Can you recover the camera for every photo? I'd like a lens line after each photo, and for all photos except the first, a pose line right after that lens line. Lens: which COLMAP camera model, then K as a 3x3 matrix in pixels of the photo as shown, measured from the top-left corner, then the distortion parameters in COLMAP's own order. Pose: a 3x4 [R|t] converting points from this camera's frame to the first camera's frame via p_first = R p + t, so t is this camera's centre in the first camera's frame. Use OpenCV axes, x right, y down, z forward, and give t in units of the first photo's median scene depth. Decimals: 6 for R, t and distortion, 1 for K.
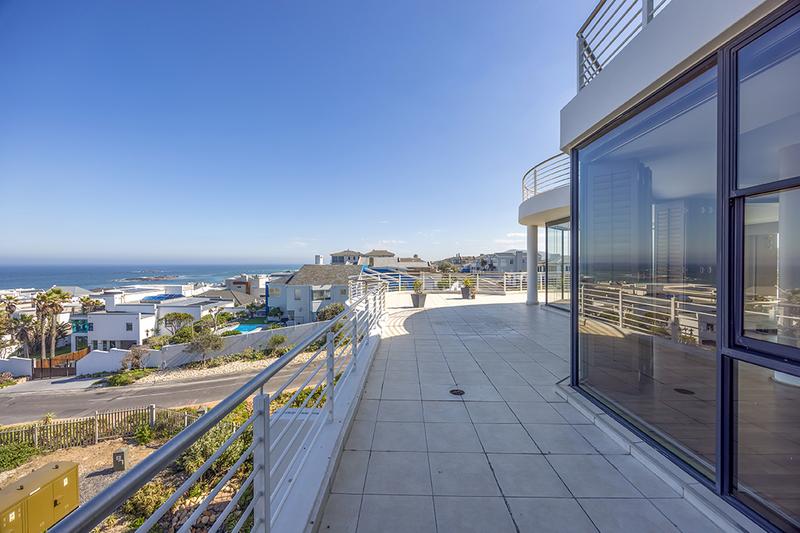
lens RADIAL K [[306.4, 0, 400.0], [0, 306.4, 266.5], [0, 0, 1]] dist [-0.001386, -0.000354]
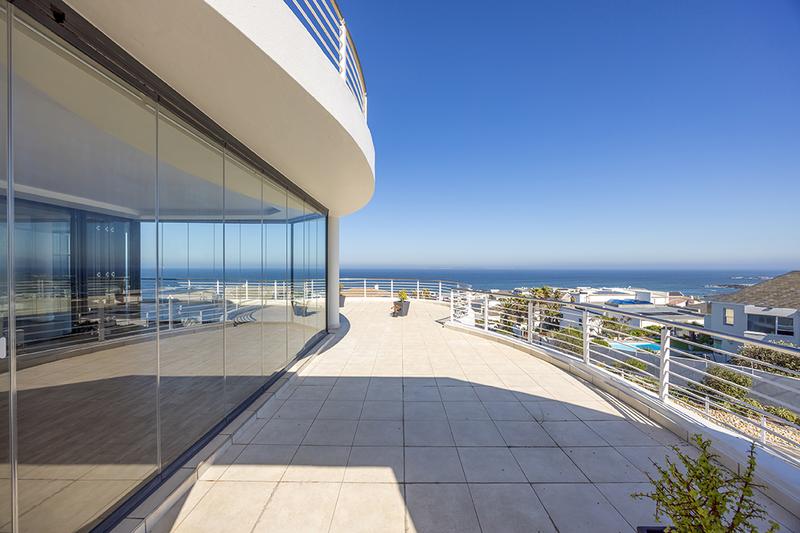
lens RADIAL K [[319.3, 0, 400.0], [0, 319.3, 266.5], [0, 0, 1]] dist [-0.000284, -0.000069]
pose [[0.022202, -0.003337, -0.999748, 0.245502], [-0.010279, 0.999941, -0.003566, -0.002673], [0.999701, 0.010355, 0.022166, 0.244549]]
